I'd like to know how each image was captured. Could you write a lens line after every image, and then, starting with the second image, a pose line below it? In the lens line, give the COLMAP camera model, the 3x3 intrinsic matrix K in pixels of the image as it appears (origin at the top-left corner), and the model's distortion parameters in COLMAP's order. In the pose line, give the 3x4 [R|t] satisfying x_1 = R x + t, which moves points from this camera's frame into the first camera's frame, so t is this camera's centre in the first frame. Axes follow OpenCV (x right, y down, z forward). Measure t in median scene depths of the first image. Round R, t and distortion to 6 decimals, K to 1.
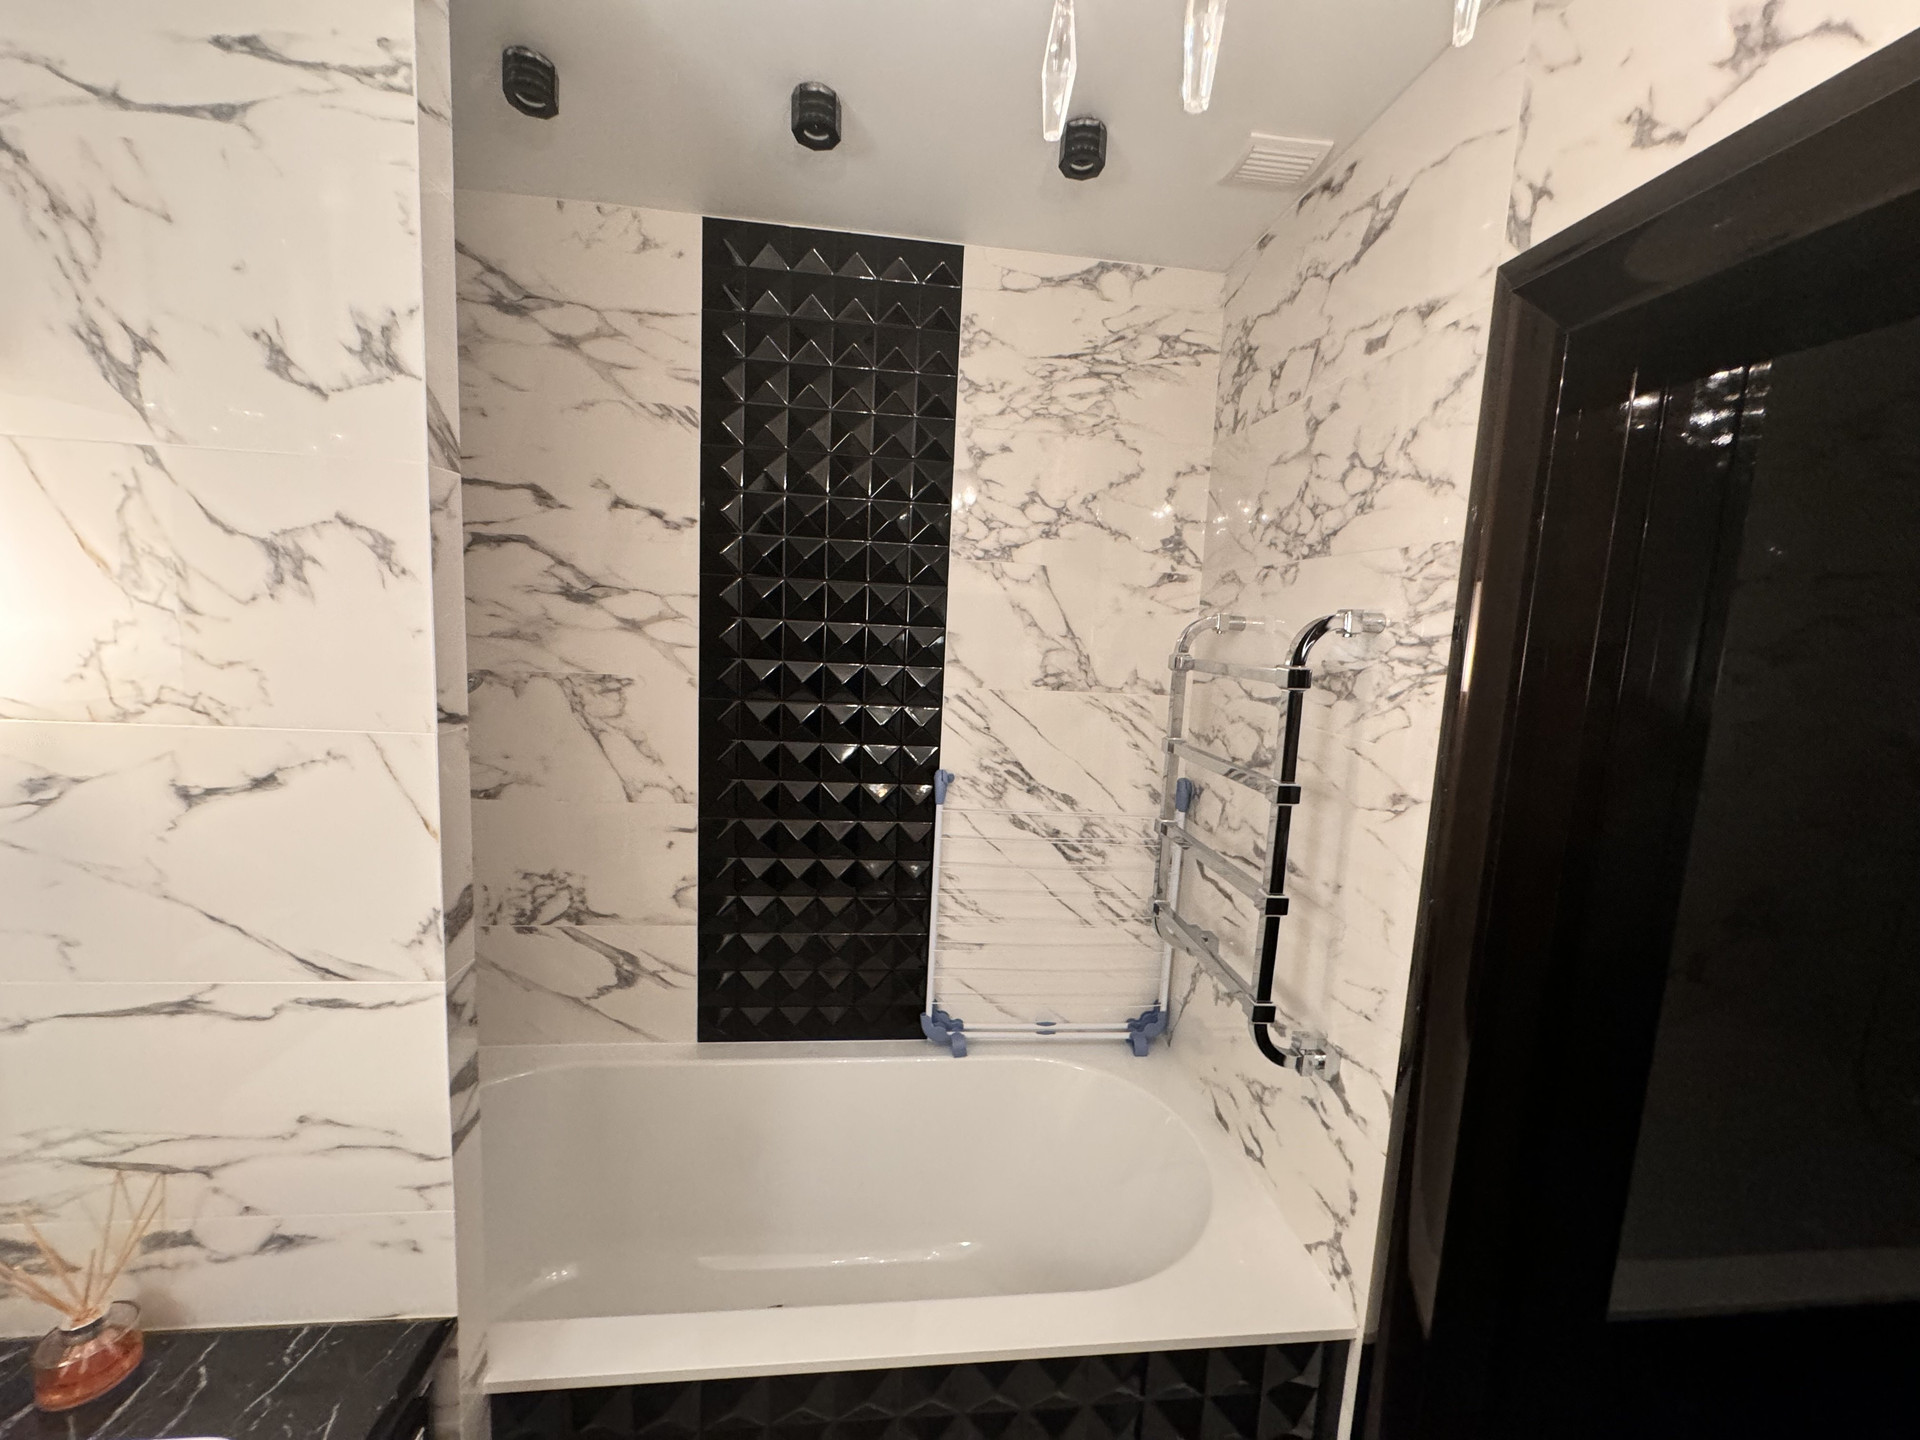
lens RADIAL K [[768.9, 0, 961.3], [0, 768.9, 716.6], [0, 0, 1]] dist [-0.003411, 0.001082]
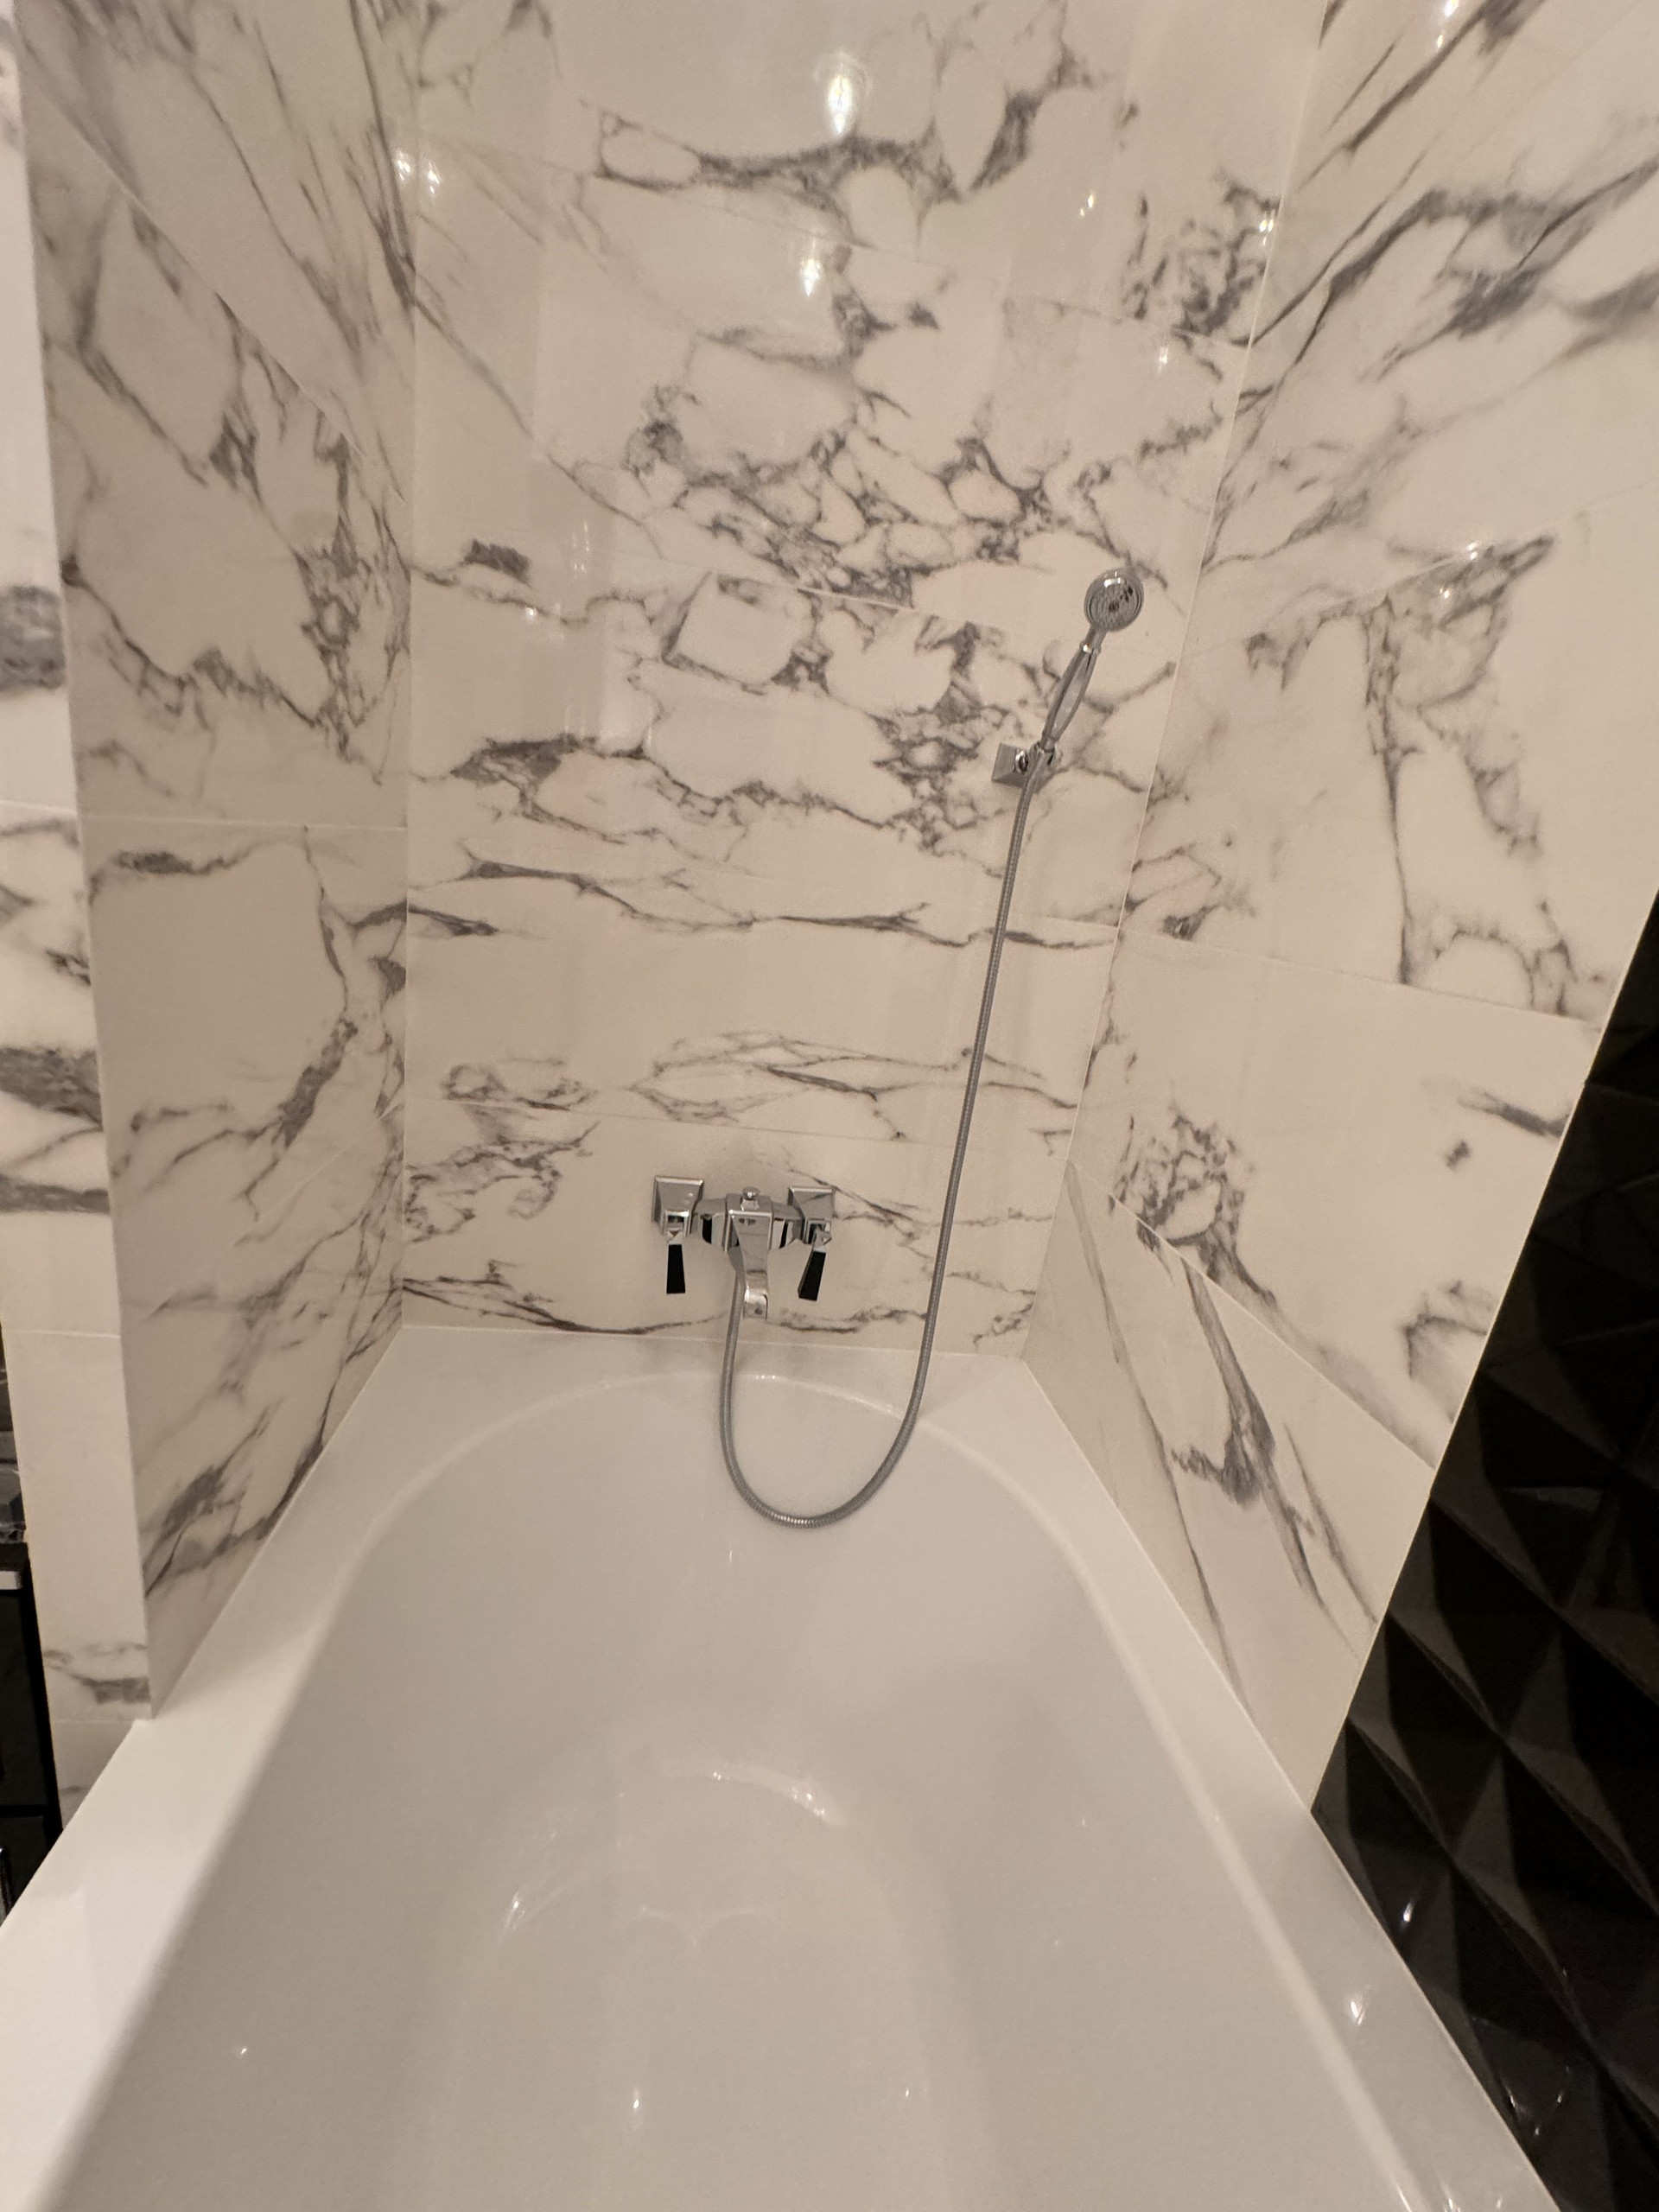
lens RADIAL K [[885.8, 0, 830.7], [0, 885.8, 1105.8], [0, 0, 1]] dist [-0.003411, 0.001082]
pose [[0.037066, 0.224867, -0.973684, -0.074994], [-0.259349, 0.943133, 0.207939, 0.140220], [0.965072, 0.244817, 0.093277, 0.733626]]
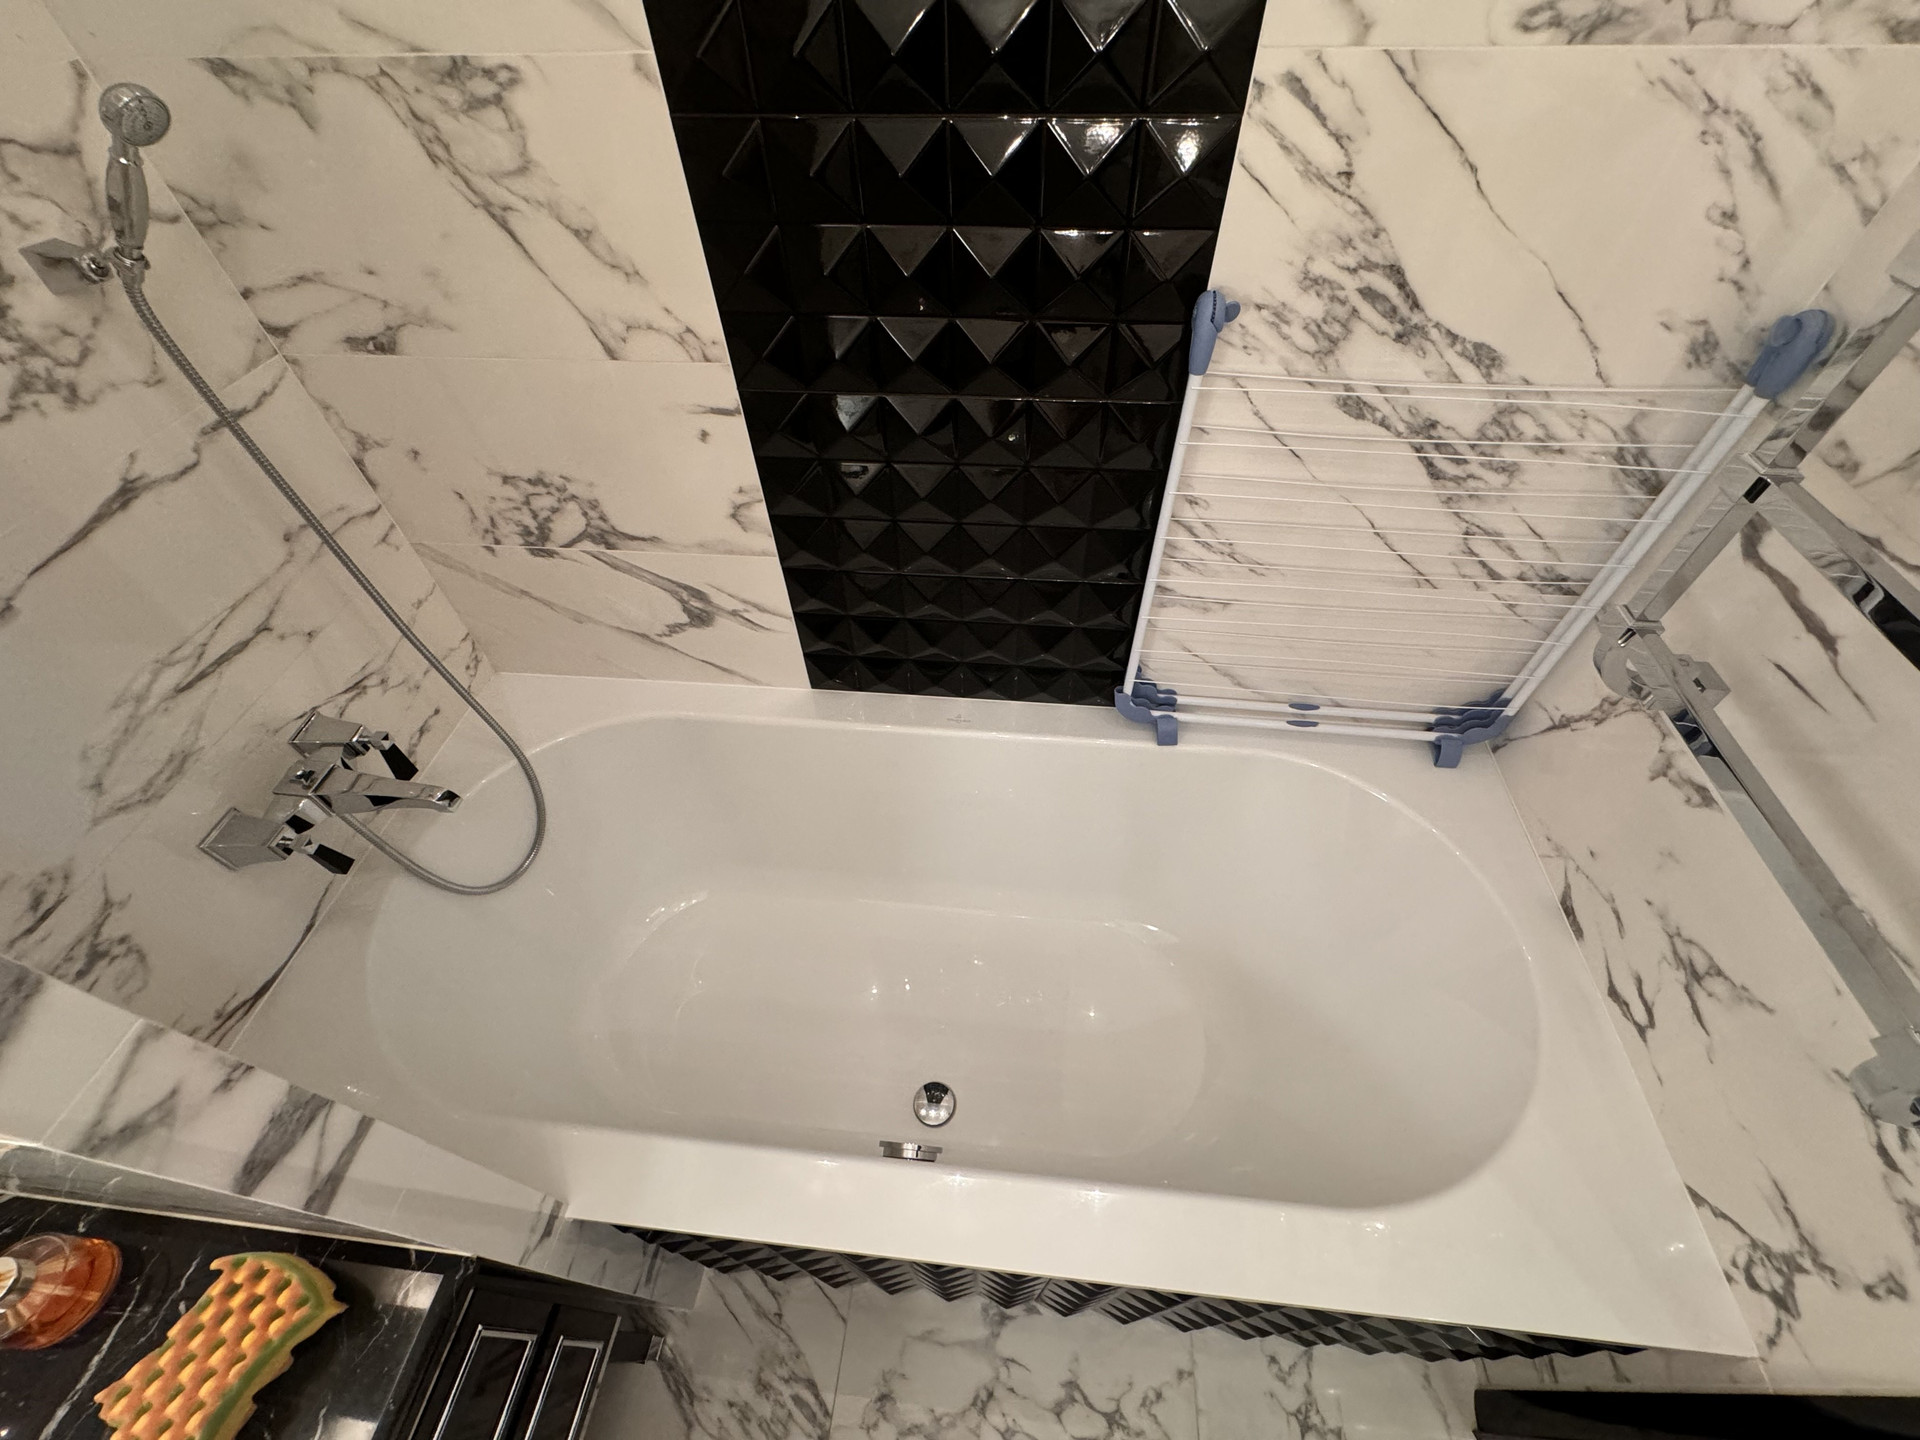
lens RADIAL K [[768.9, 0, 961.7], [0, 768.9, 719.6], [0, 0, 1]] dist [-0.003411, 0.001082]
pose [[0.975735, 0.113264, -0.187385, -0.057164], [0.040640, 0.747256, 0.663292, -0.048057], [0.215152, -0.654812, 0.724521, 0.478039]]
